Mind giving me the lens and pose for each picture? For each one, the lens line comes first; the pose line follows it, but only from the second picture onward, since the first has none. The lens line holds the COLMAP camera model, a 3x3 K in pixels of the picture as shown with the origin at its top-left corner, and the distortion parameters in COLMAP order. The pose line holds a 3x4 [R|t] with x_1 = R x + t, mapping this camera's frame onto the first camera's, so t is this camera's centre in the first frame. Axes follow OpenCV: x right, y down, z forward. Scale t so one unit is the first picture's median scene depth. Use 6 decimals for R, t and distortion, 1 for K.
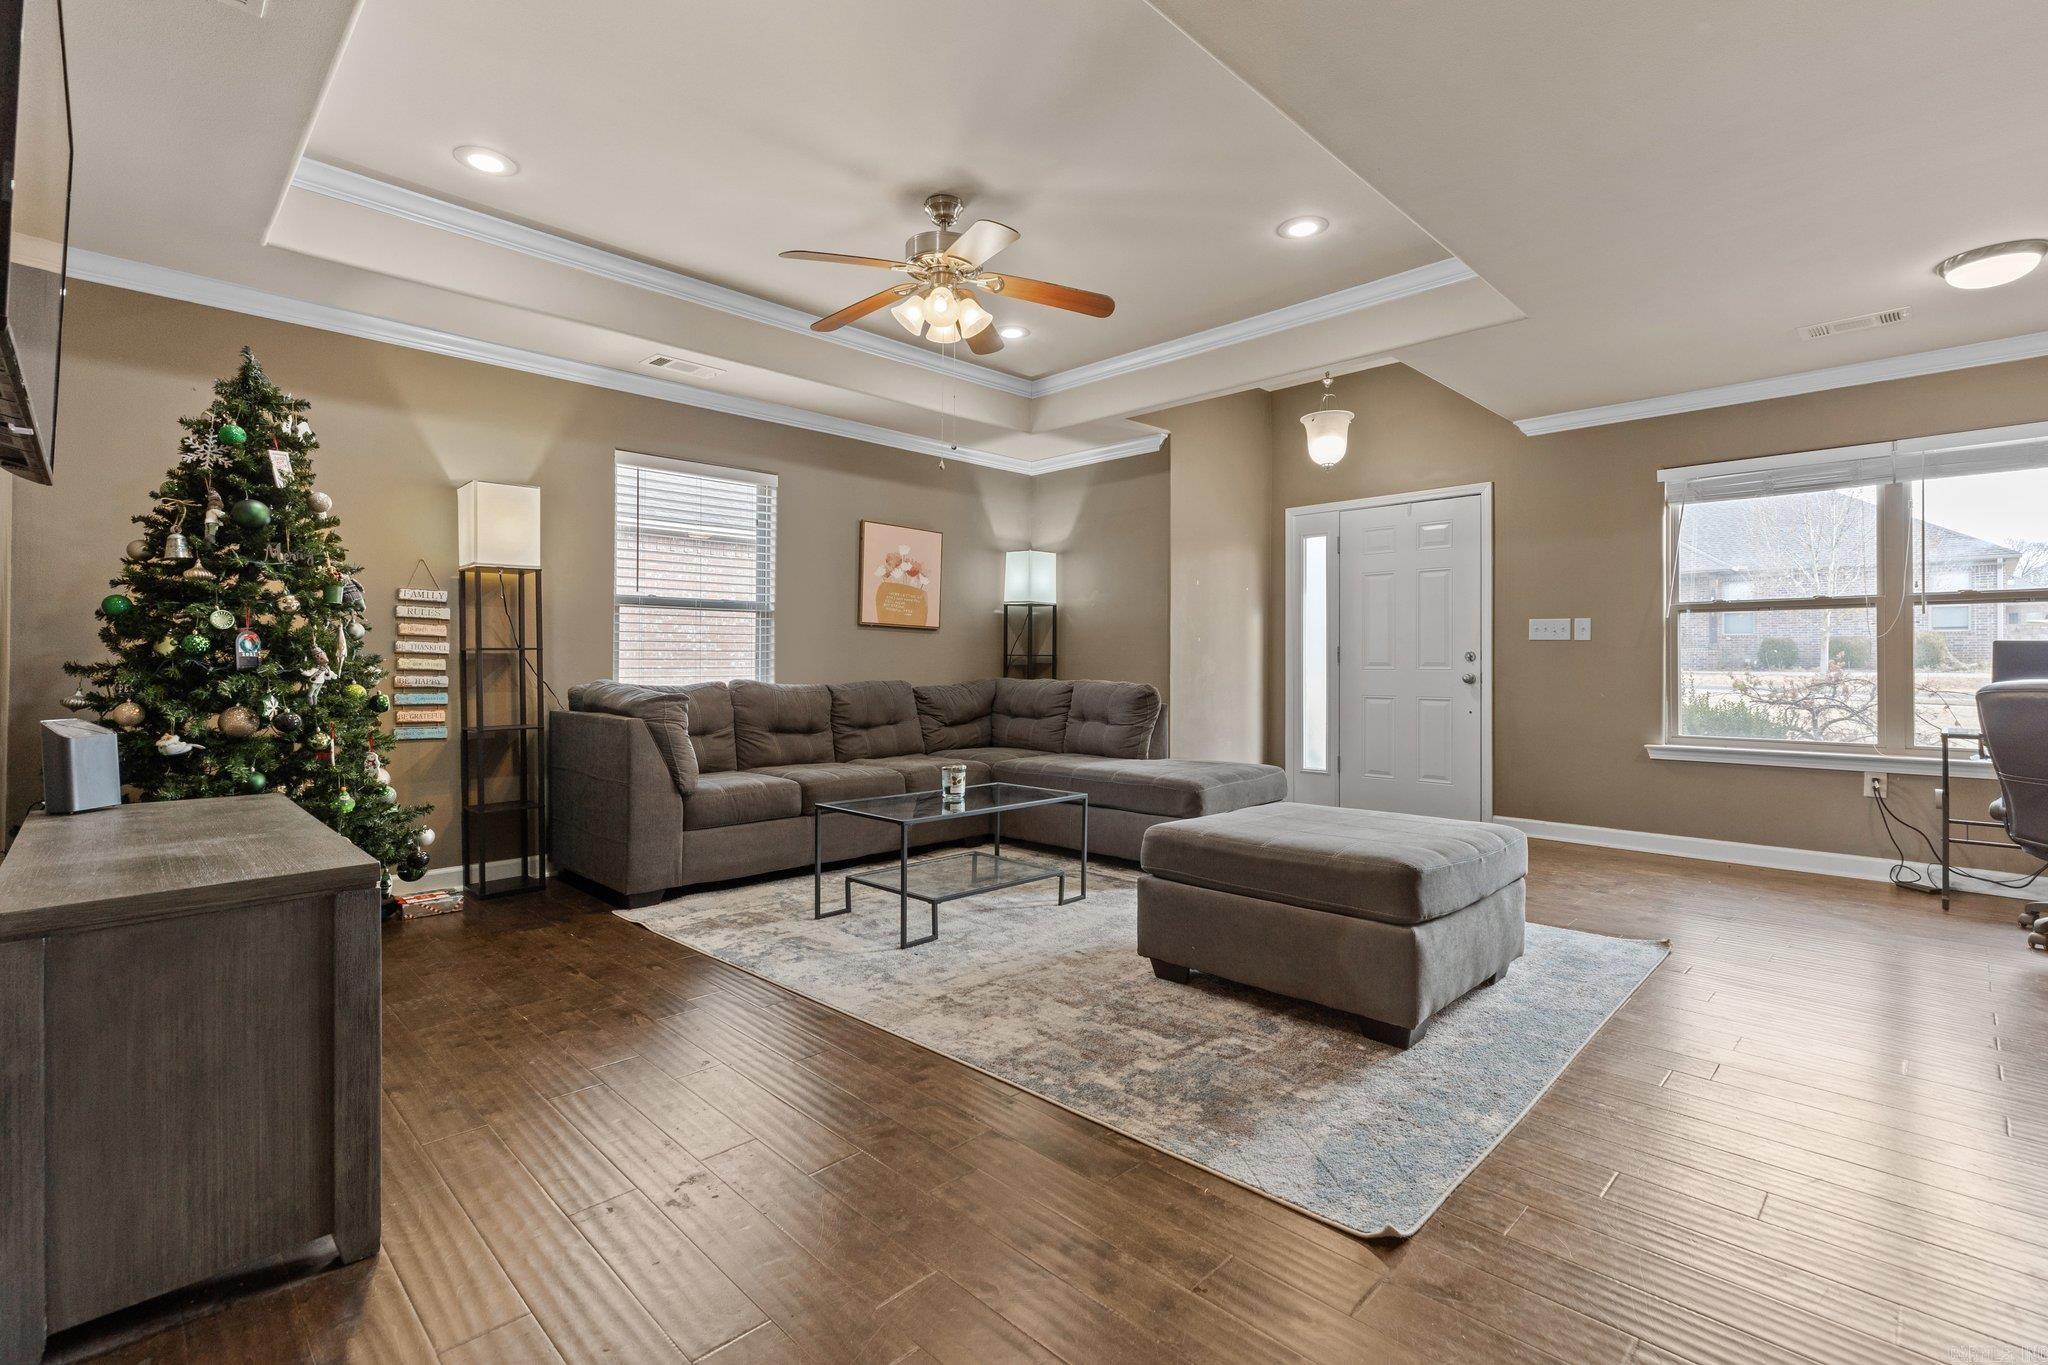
lens RADIAL K [[910.3, 0, 1028.6], [0, 910.3, 645.4], [0, 0, 1]] dist [0.002893, -0.000078]
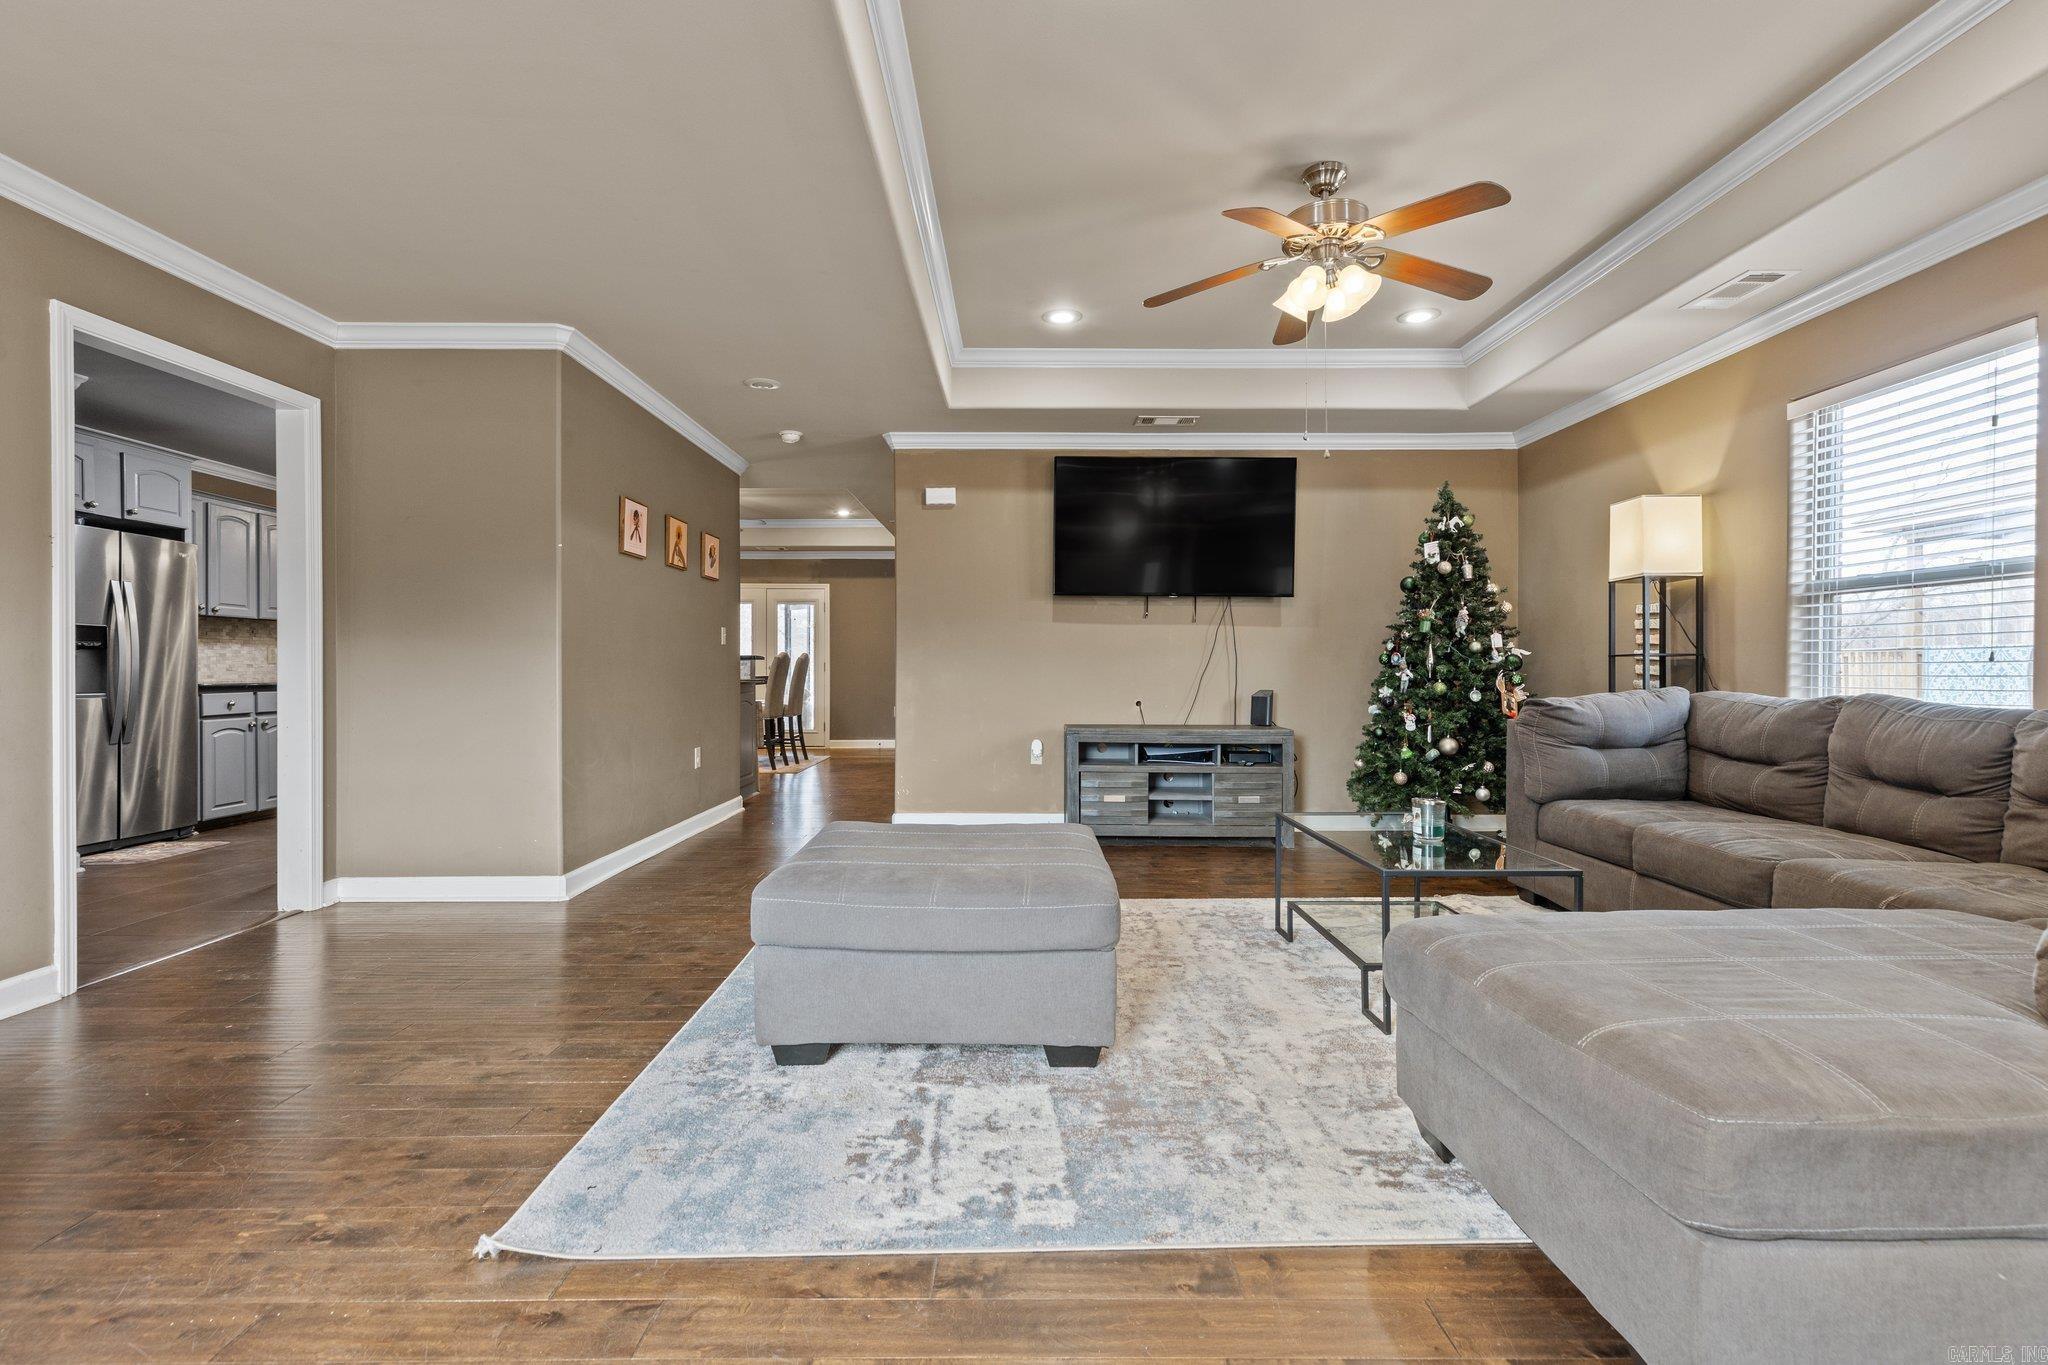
lens RADIAL K [[939.4, 0, 1037.3], [0, 939.4, 665.4], [0, 0, 1]] dist [0.004118, 0.000528]
pose [[-0.693595, -0.005671, -0.720343, 0.638557], [0.011443, 0.999756, -0.018889, 0.026161], [0.720274, -0.021344, -0.693361, 1.158816]]
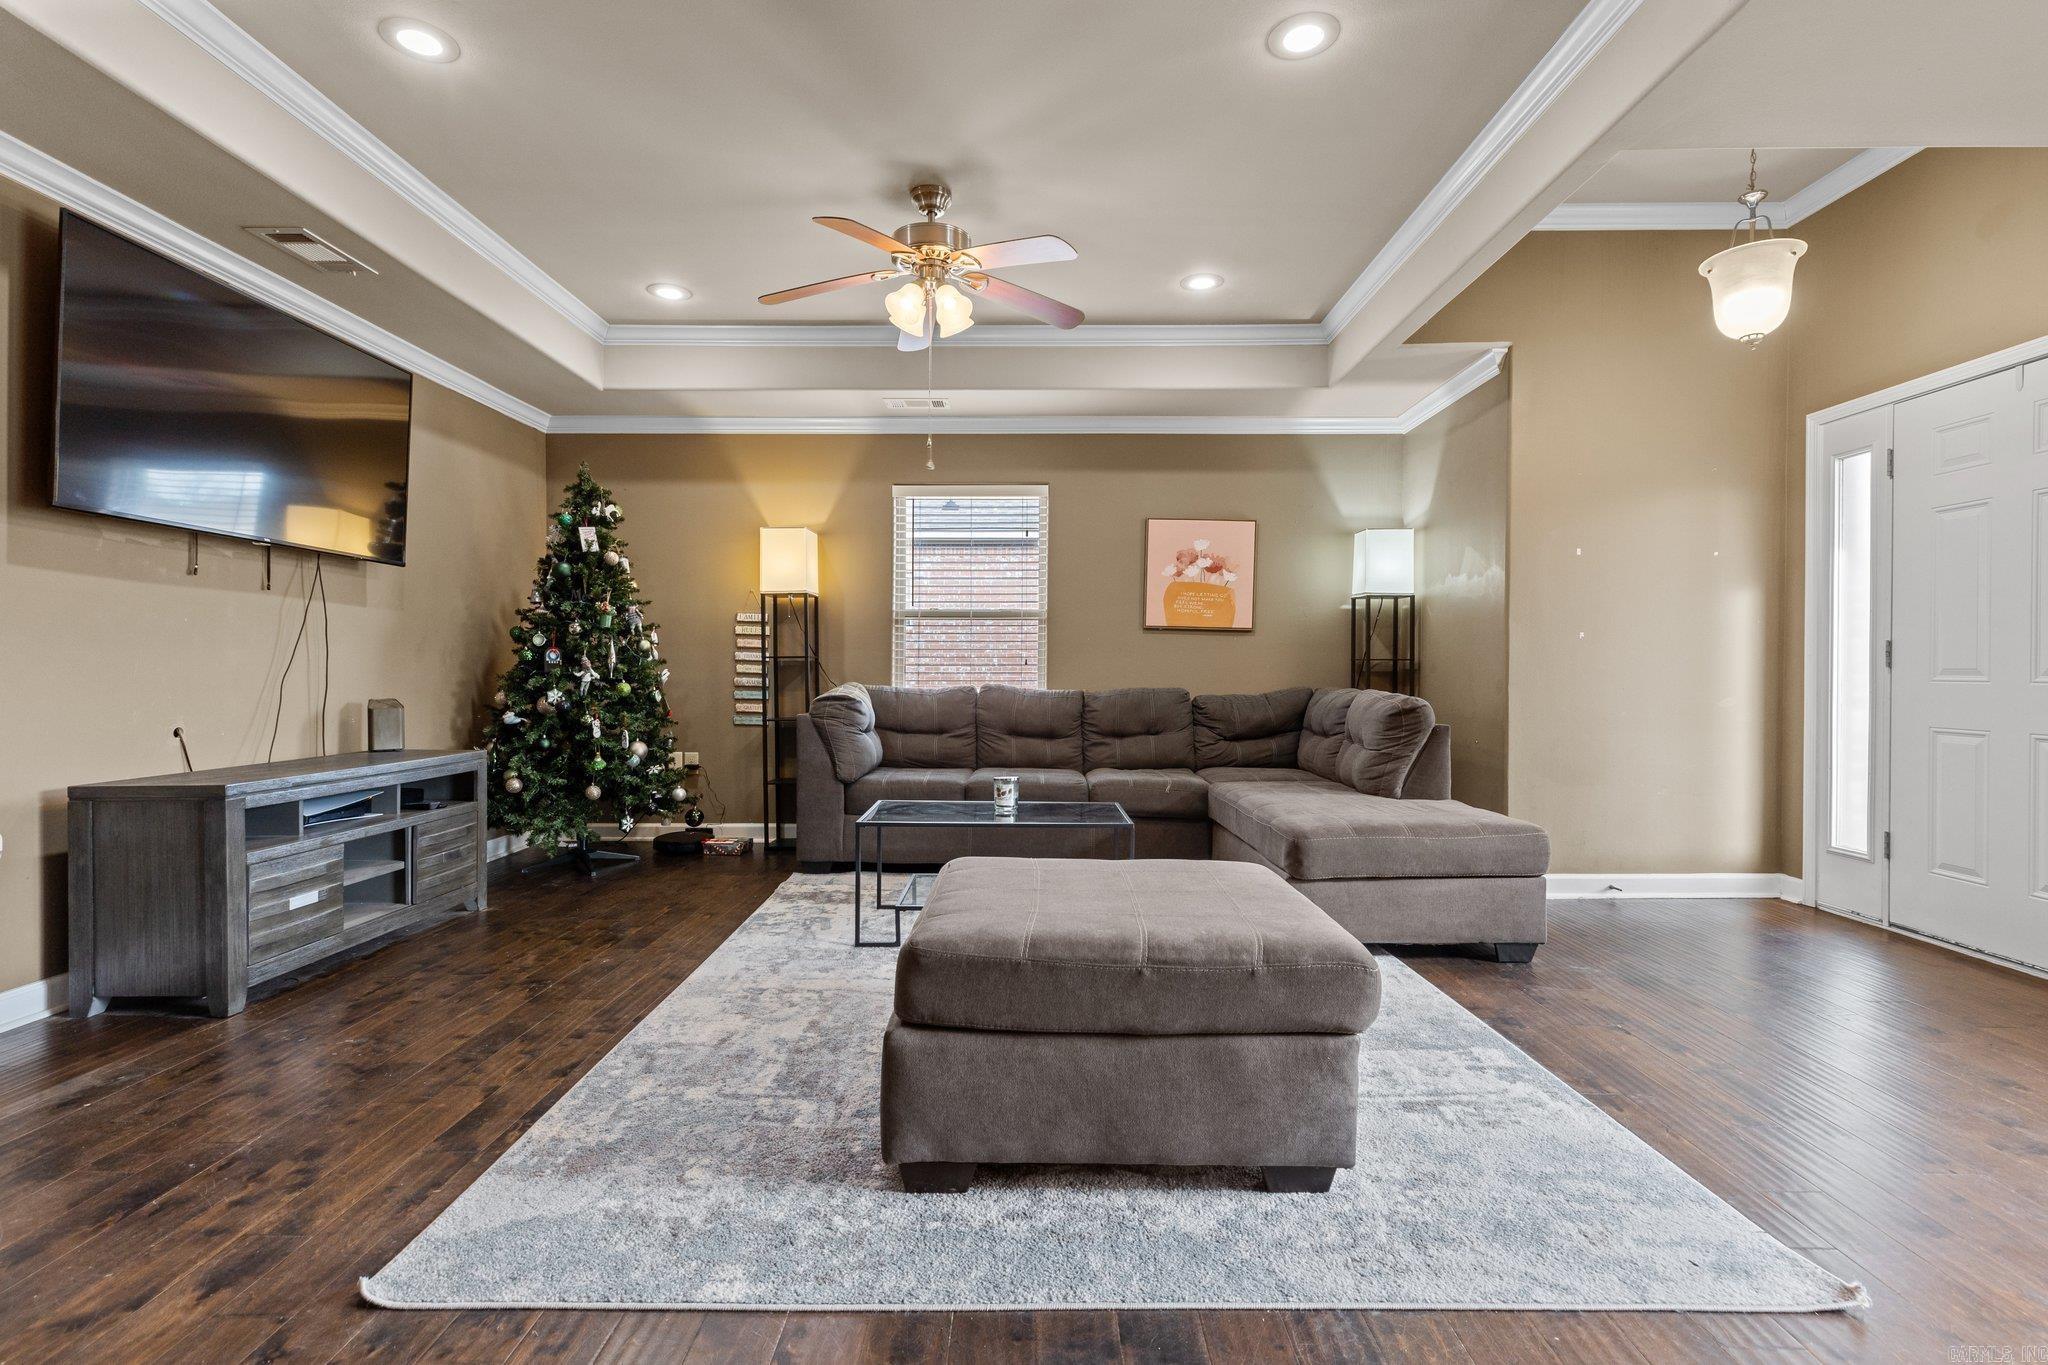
lens RADIAL K [[939.4, 0, 1037.3], [0, 939.4, 665.4], [0, 0, 1]] dist [0.004118, 0.000528]
pose [[0.709678, -0.001486, -0.704525, 0.552942], [0.012166, 0.999875, 0.010146, 0.005937], [0.704421, -0.015771, 0.709607, 0.291224]]
